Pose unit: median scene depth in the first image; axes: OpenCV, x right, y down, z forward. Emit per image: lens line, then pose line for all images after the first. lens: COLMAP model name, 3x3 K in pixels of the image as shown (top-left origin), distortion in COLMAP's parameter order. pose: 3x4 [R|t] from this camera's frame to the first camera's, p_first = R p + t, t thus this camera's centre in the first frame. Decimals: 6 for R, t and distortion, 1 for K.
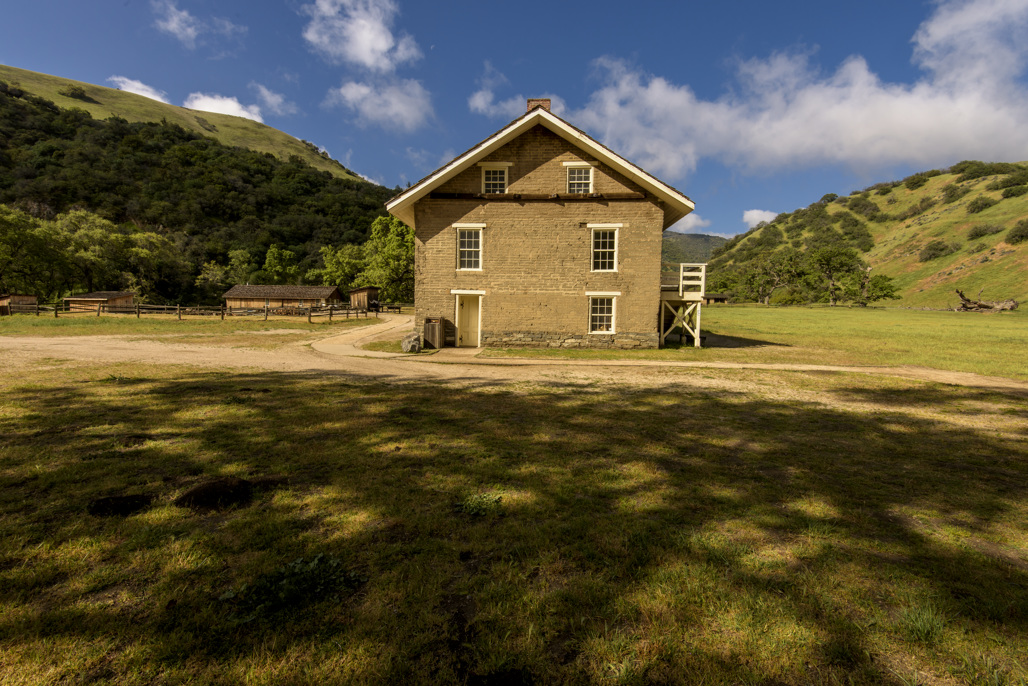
lens RADIAL K [[476.7, 0, 514.0], [0, 476.7, 343.0], [0, 0, 1]] dist [0.003141, -0.000036]
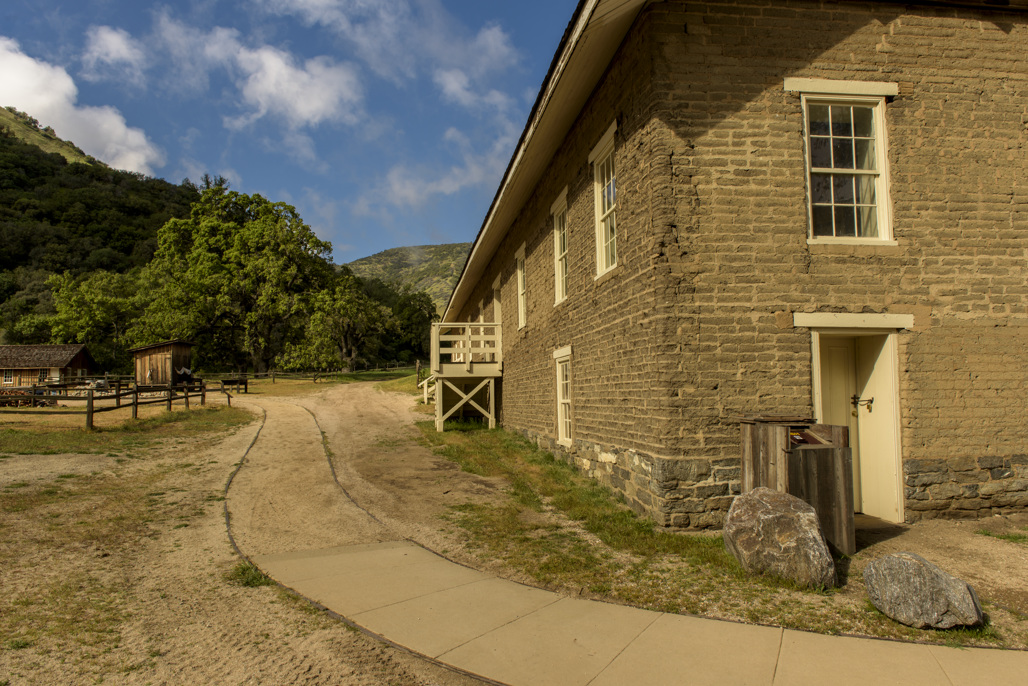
lens RADIAL K [[723.5, 0, 514.0], [0, 723.5, 343.0], [0, 0, 1]] dist [-0.004077, -0.001652]
pose [[0.978294, -0.014931, 0.206681, -0.052198], [0.039066, 0.992805, -0.113193, -0.007592], [-0.203504, 0.118810, 0.971839, 0.088959]]
